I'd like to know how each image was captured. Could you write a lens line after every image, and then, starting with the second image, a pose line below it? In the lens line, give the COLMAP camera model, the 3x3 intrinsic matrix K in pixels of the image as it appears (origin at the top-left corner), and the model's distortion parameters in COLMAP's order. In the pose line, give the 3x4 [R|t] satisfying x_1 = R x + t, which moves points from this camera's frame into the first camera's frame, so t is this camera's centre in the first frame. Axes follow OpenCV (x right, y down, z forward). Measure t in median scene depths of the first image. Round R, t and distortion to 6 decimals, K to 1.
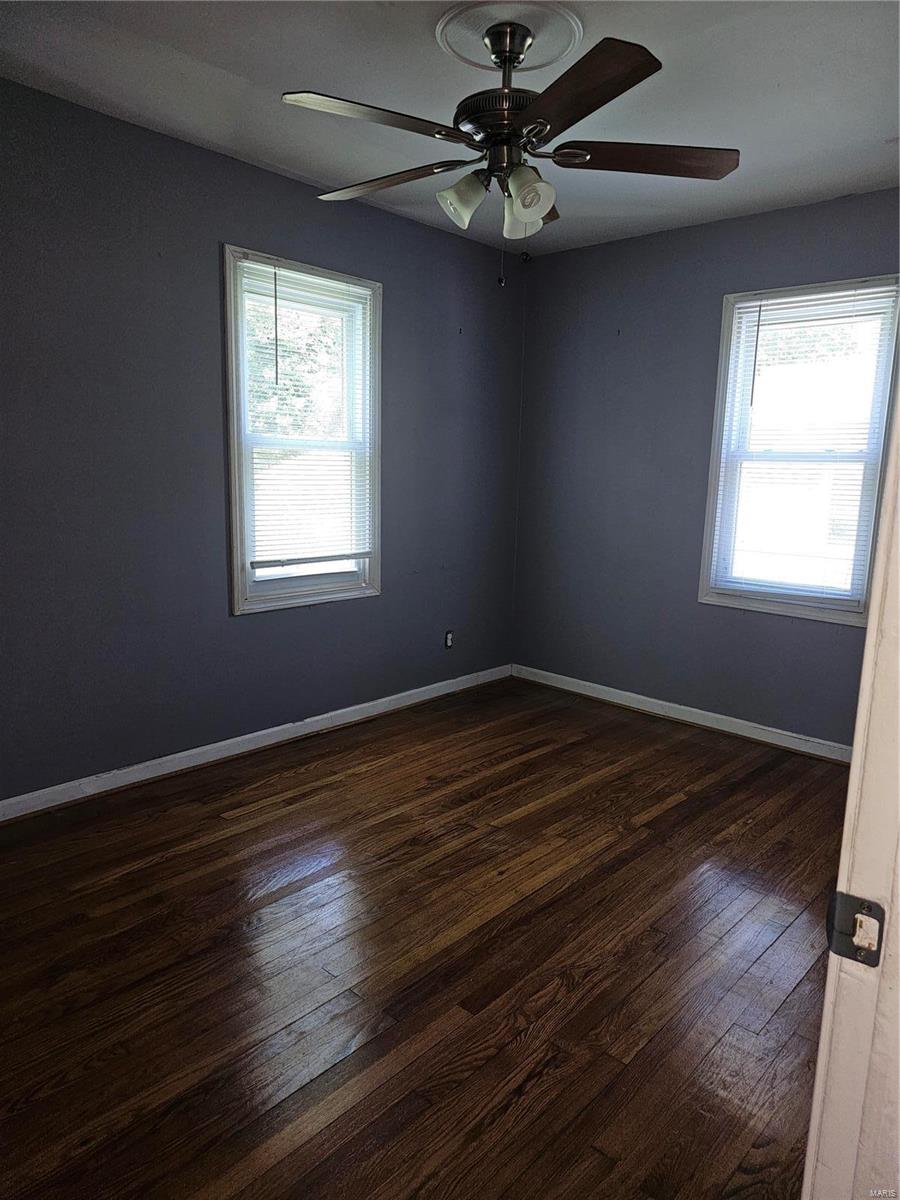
lens RADIAL K [[800.0, 0, 453.5], [0, 800.0, 604.7], [0, 0, 1]] dist [0.079557, -0.075372]
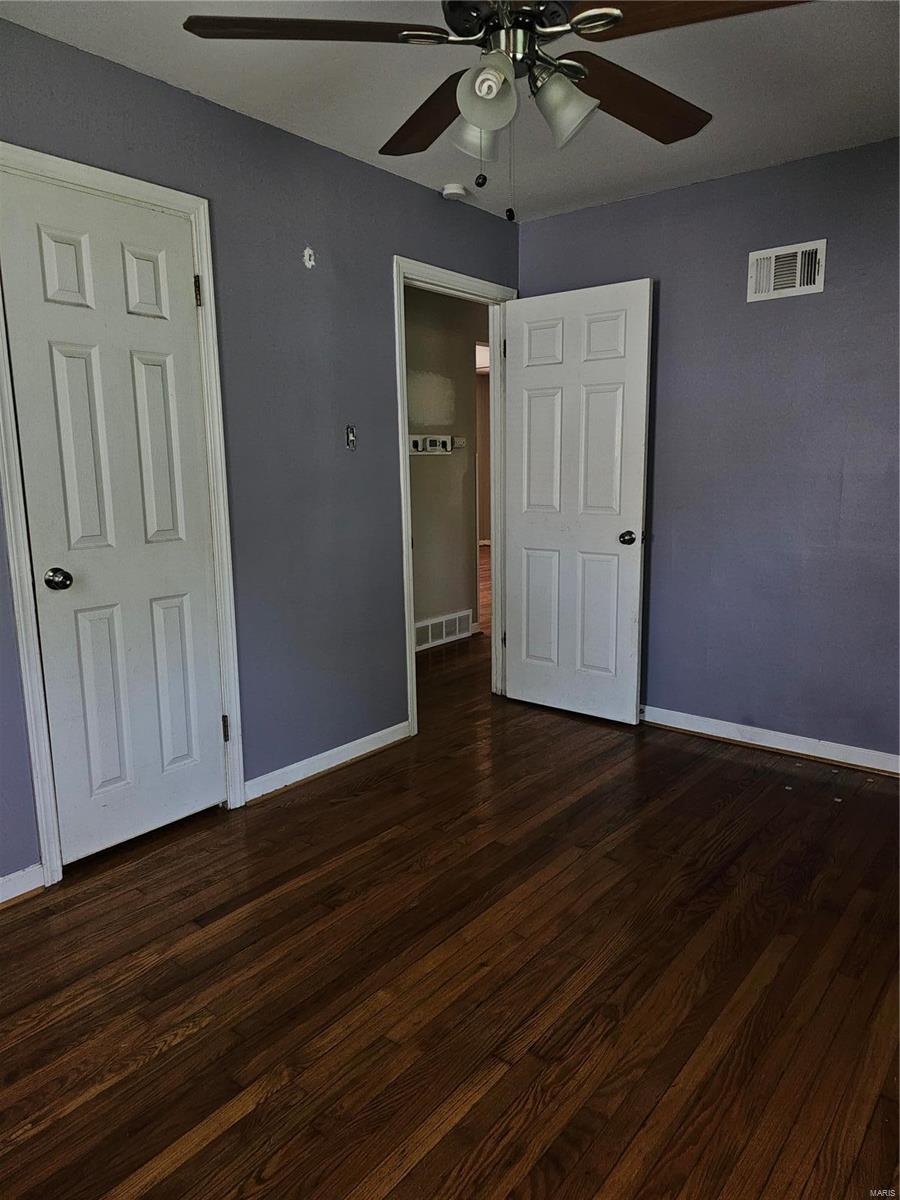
lens RADIAL K [[800.0, 0, 453.5], [0, 800.0, 604.7], [0, 0, 1]] dist [0.079557, -0.075372]
pose [[-0.998079, -0.006923, -0.061570, 0.128912], [-0.027613, 0.939294, 0.342002, -0.256682], [0.055465, 0.343045, -0.937680, 1.488618]]
